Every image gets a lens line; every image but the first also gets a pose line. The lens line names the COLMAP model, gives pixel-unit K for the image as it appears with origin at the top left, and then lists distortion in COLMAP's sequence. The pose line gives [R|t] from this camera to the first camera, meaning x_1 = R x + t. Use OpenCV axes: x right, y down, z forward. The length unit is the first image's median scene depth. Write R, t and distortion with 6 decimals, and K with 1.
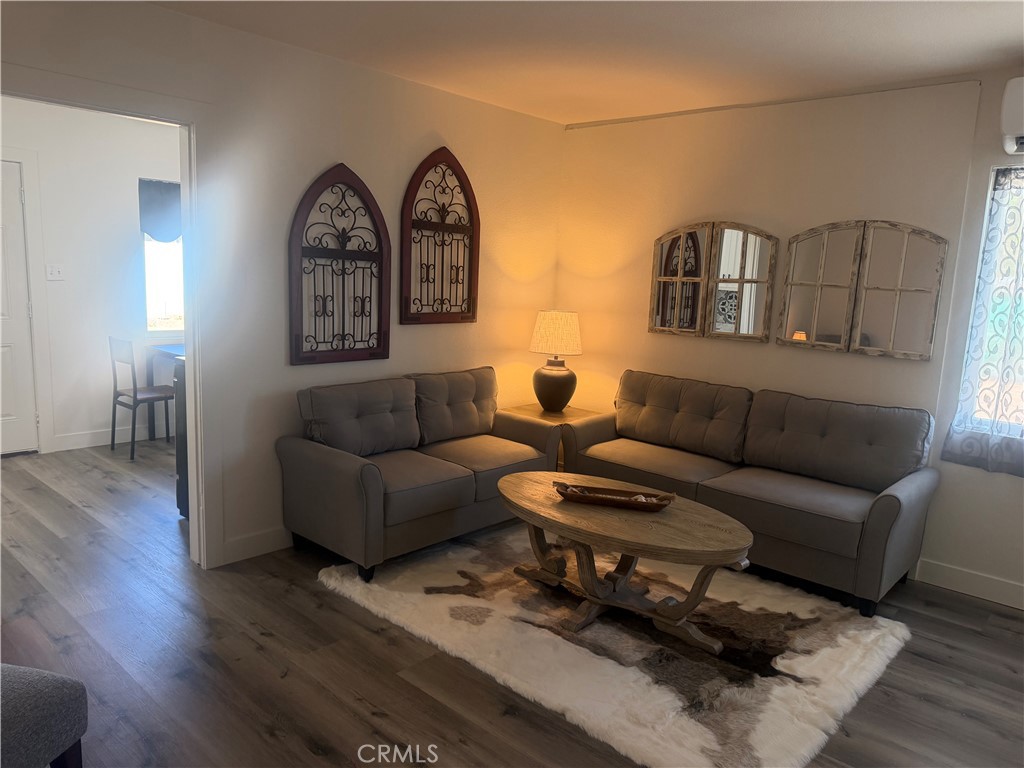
lens RADIAL K [[704.3, 0, 540.1], [0, 704.3, 395.0], [0, 0, 1]] dist [-0.010349, -0.022638]
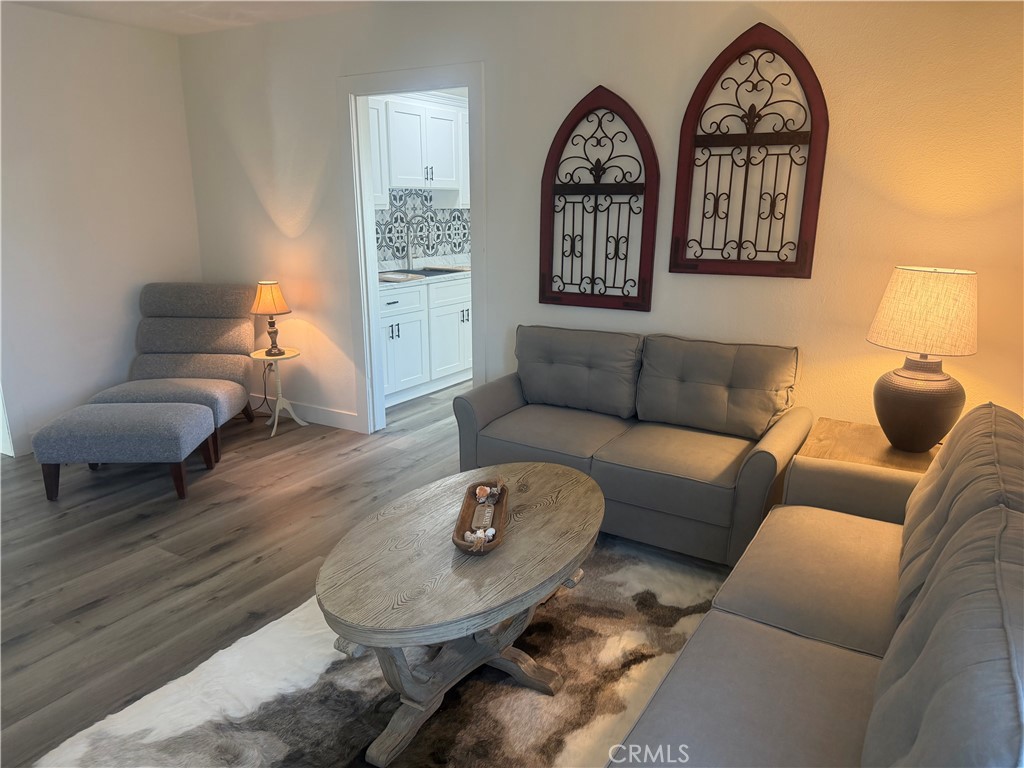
lens RADIAL K [[704.3, 0, 488.0], [0, 704.3, 410.0], [0, 0, 1]] dist [-0.010349, -0.022638]
pose [[0.159080, 0.226981, -0.960819, 0.616692], [-0.159099, 0.966386, 0.201955, -0.081288], [0.974362, 0.120739, 0.189845, 0.695536]]
